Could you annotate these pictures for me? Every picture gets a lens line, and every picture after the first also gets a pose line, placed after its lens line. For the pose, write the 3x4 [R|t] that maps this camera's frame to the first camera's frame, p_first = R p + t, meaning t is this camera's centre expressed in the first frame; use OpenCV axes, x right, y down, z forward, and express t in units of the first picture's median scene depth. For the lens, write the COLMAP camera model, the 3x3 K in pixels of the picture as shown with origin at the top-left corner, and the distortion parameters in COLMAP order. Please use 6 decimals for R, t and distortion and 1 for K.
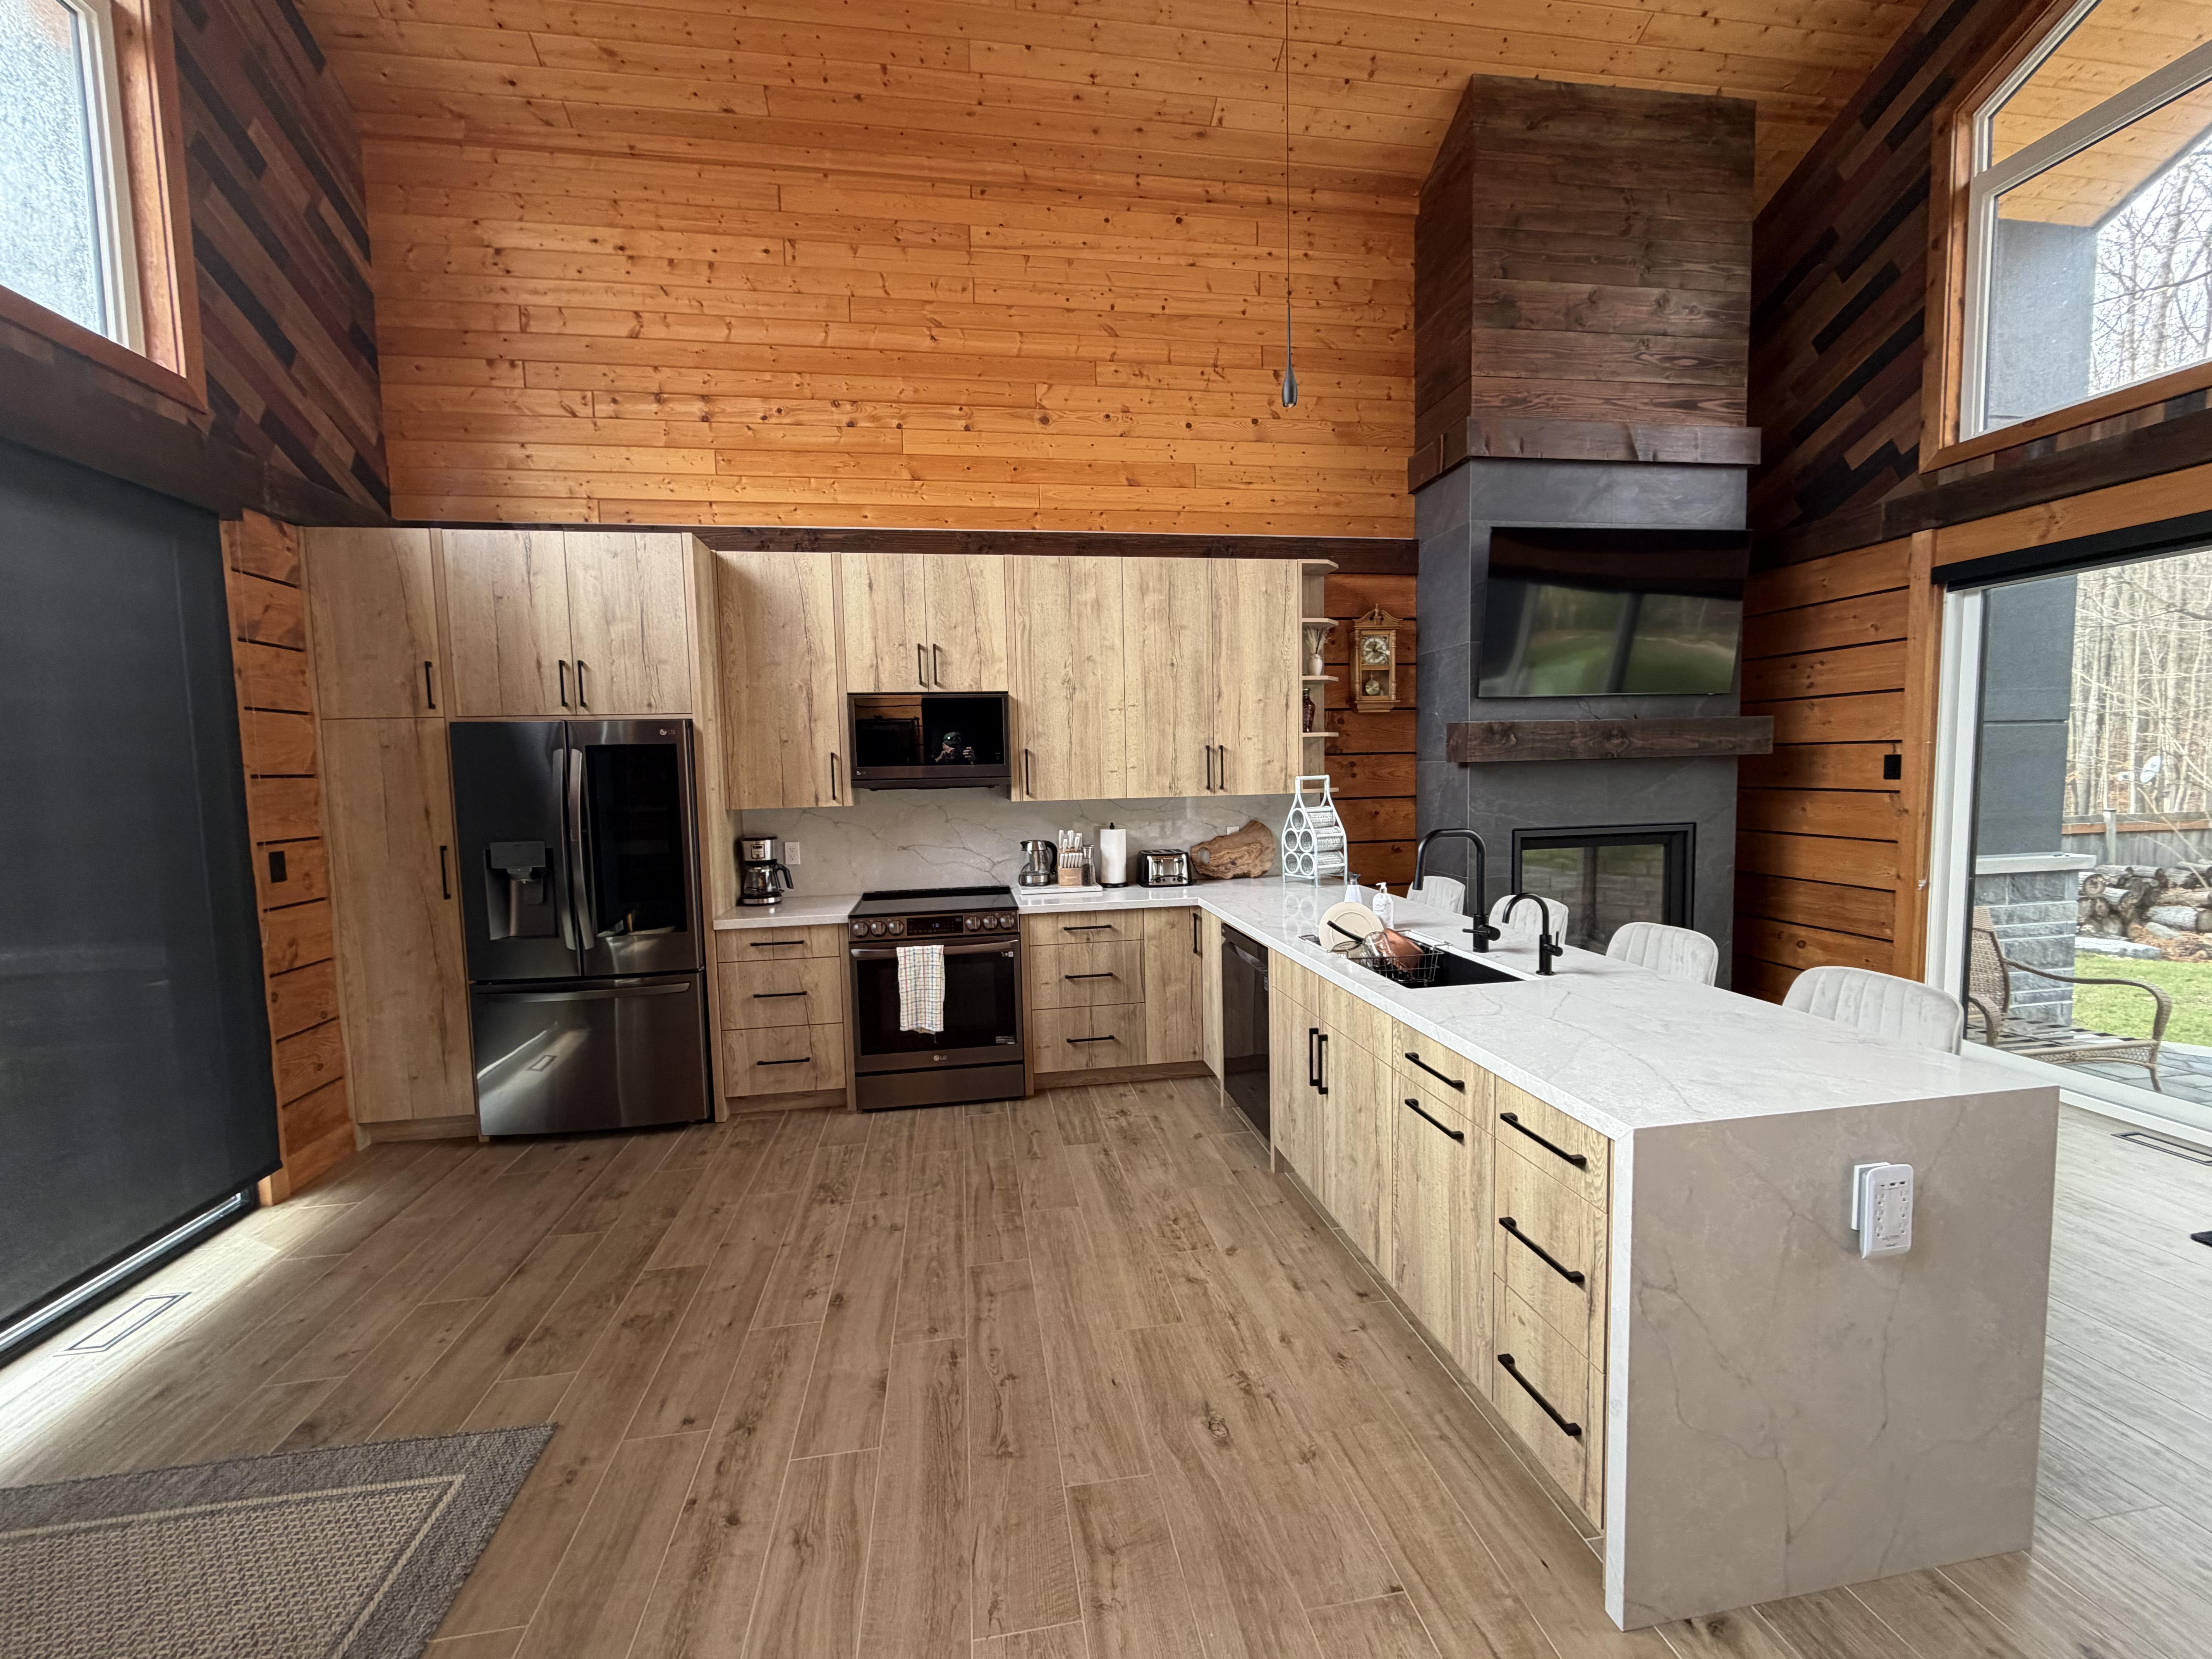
lens RADIAL K [[878.8, 0, 1101.1], [0, 878.8, 834.7], [0, 0, 1]] dist [0.000621, -0.000416]
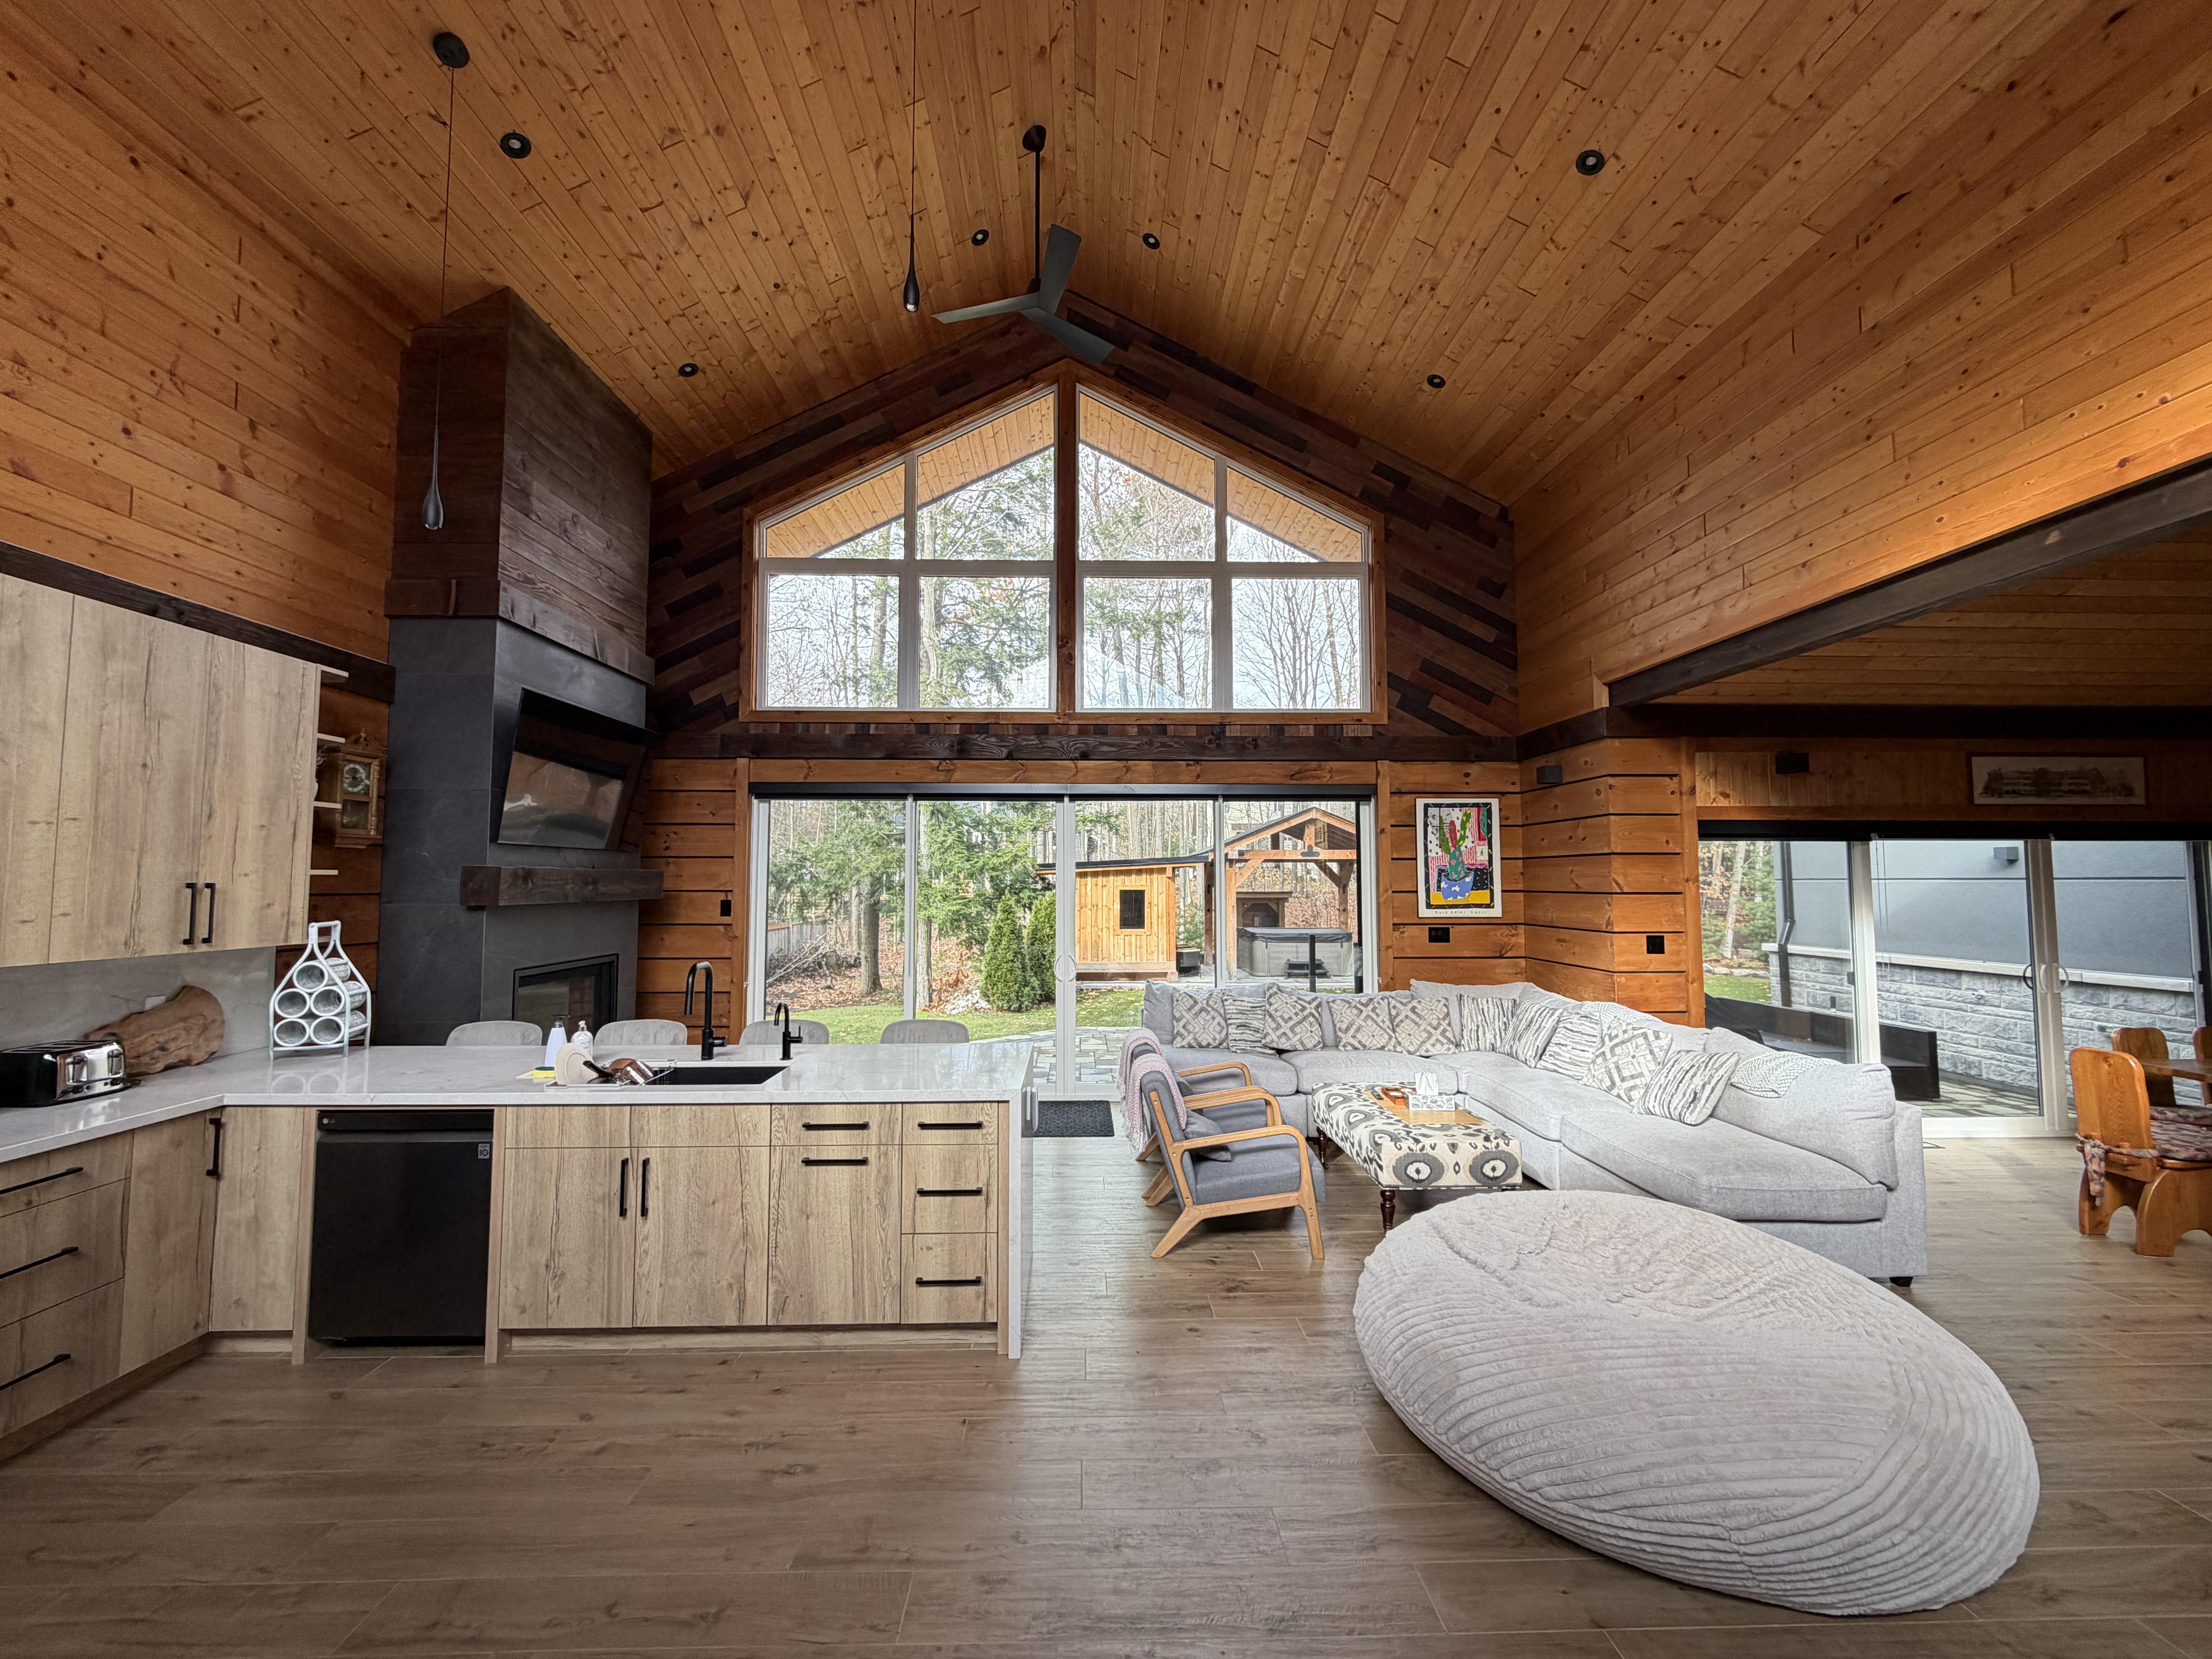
lens RADIAL K [[878.8, 0, 1101.1], [0, 878.8, 834.7], [0, 0, 1]] dist [0.000621, -0.000416]
pose [[0.135114, 0.077329, 0.987808, -0.496869], [0.073678, 0.993406, -0.087845, -0.022629], [-0.988087, 0.084649, 0.128526, 0.168141]]
